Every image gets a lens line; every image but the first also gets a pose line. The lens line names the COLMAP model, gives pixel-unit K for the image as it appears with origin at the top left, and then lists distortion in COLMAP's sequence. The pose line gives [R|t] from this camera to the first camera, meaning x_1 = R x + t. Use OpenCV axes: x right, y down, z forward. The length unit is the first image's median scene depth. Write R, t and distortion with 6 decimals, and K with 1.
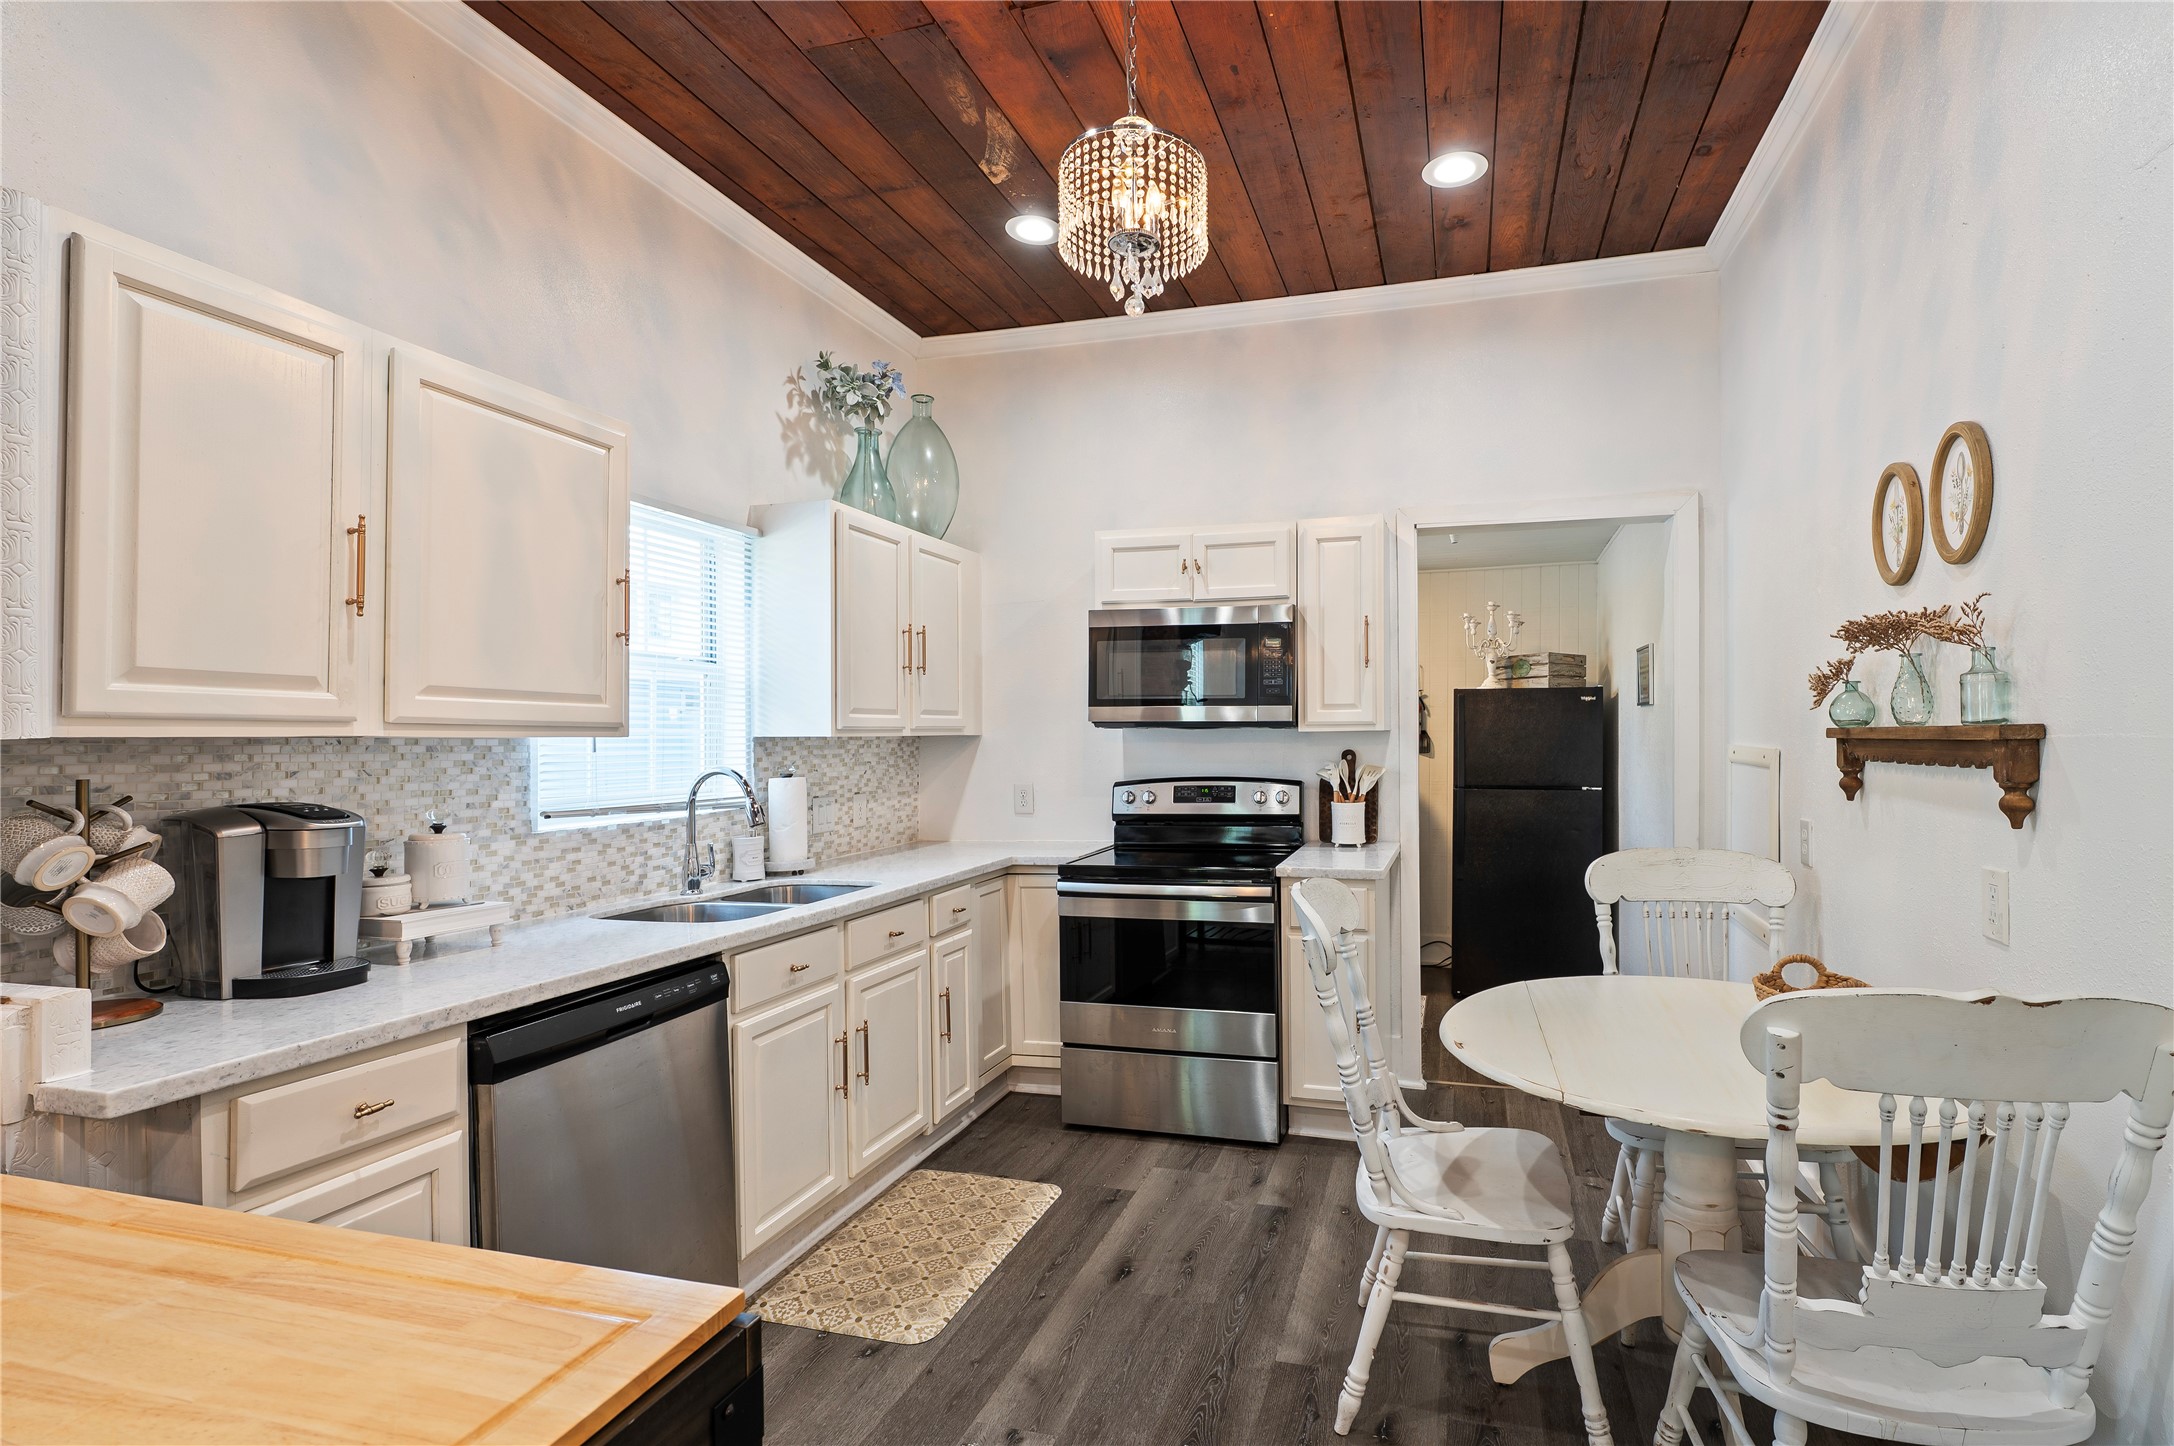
lens RADIAL K [[1025.9, 0, 1179.3], [0, 1025.9, 738.8], [0, 0, 1]] dist [0.000148, -0.000153]
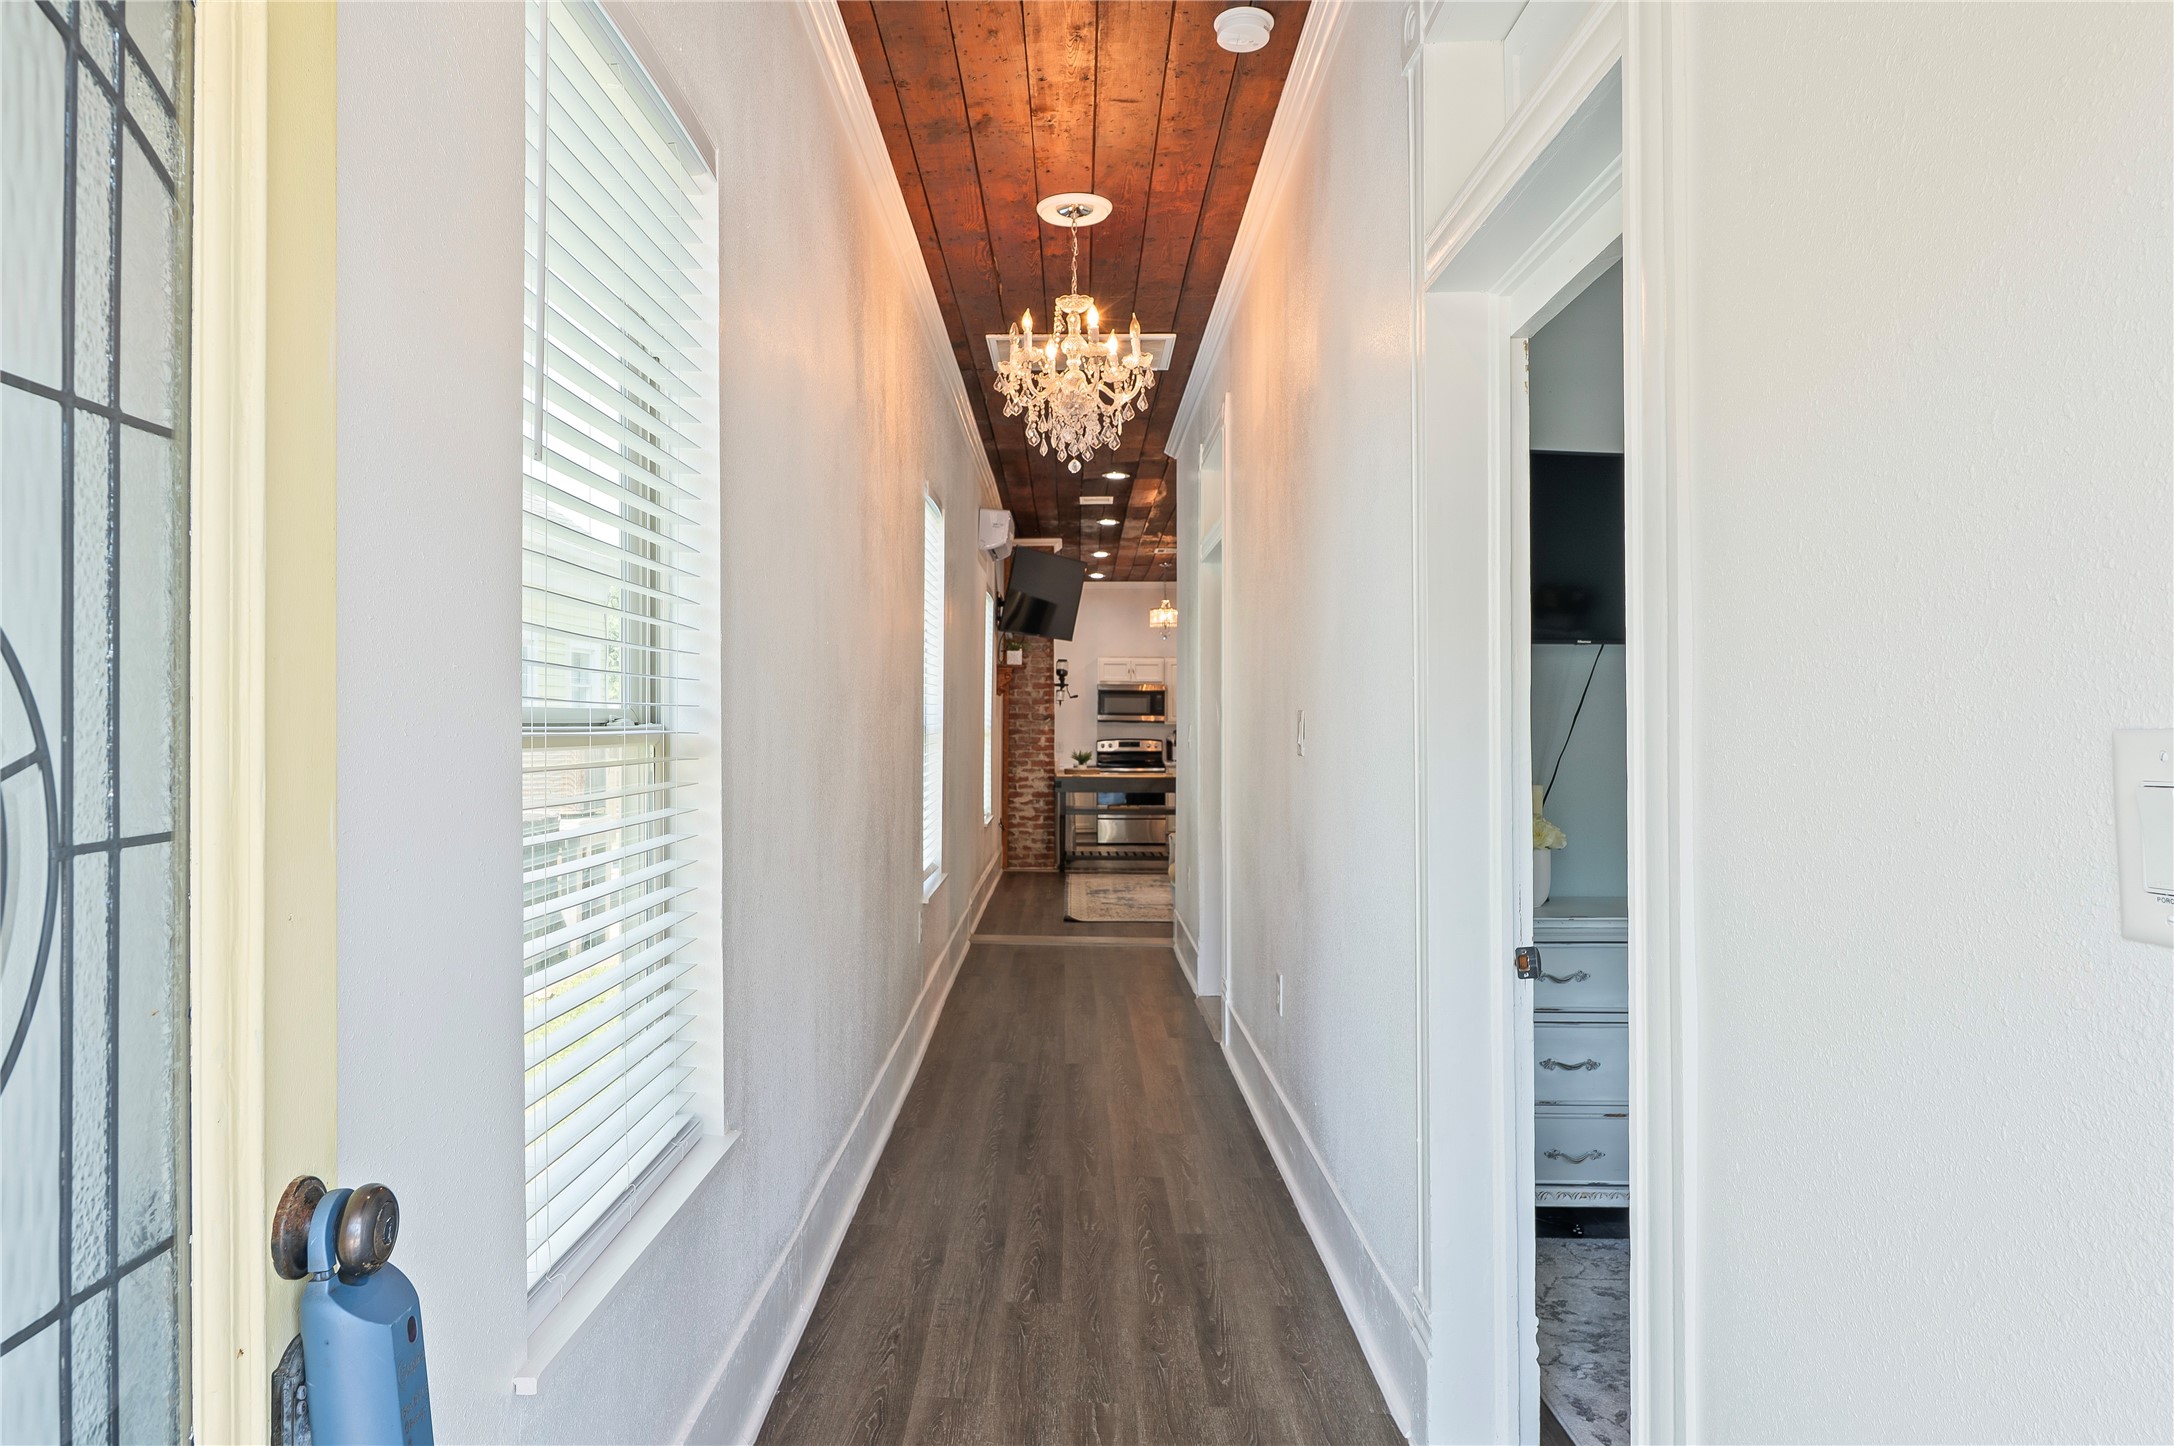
lens RADIAL K [[1151.2, 0, 1087.0], [0, 1151.2, 723.0], [0, 0, 1]] dist [-0.002383, -0.001176]
pose [[0.967811, 0.012175, 0.251385, -1.017278], [-0.010174, 0.999905, -0.009259, 0.024670], [-0.251474, 0.006403, 0.967843, -2.414570]]
